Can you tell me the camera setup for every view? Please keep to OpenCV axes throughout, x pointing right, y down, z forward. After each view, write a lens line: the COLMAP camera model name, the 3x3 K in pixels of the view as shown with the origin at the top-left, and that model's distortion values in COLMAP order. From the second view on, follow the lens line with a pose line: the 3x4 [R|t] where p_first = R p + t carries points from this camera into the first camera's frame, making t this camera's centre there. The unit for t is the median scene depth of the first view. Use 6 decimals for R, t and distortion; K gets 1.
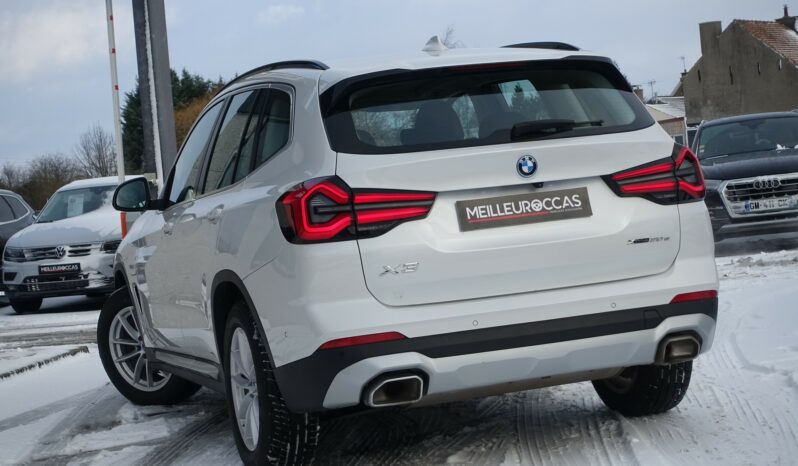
lens RADIAL K [[2070.2, 0, 399.0], [0, 2070.2, 233.0], [0, 0, 1]] dist [-0.065456, -0.396768]
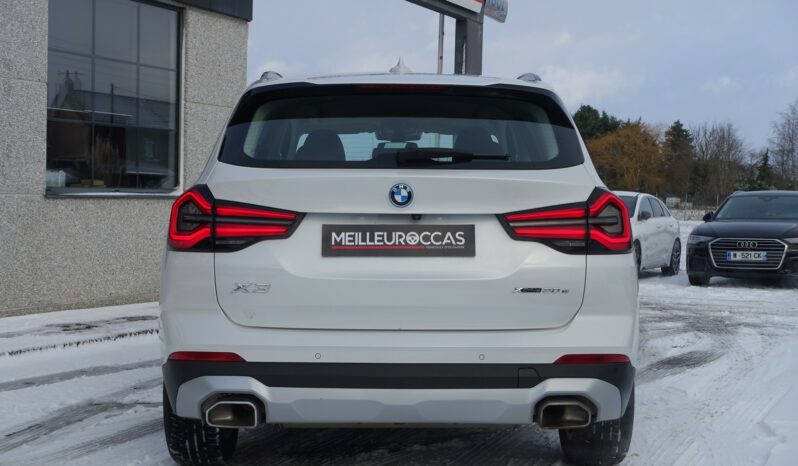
lens RADIAL K [[1232.1, 0, 399.0], [0, 1232.1, 233.0], [0, 0, 1]] dist [-0.032330, -0.040015]
pose [[0.926347, 0.114046, -0.358991, 0.257643], [-0.107908, 0.993466, 0.037162, -0.035457], [0.360884, 0.004312, 0.932601, 0.479765]]
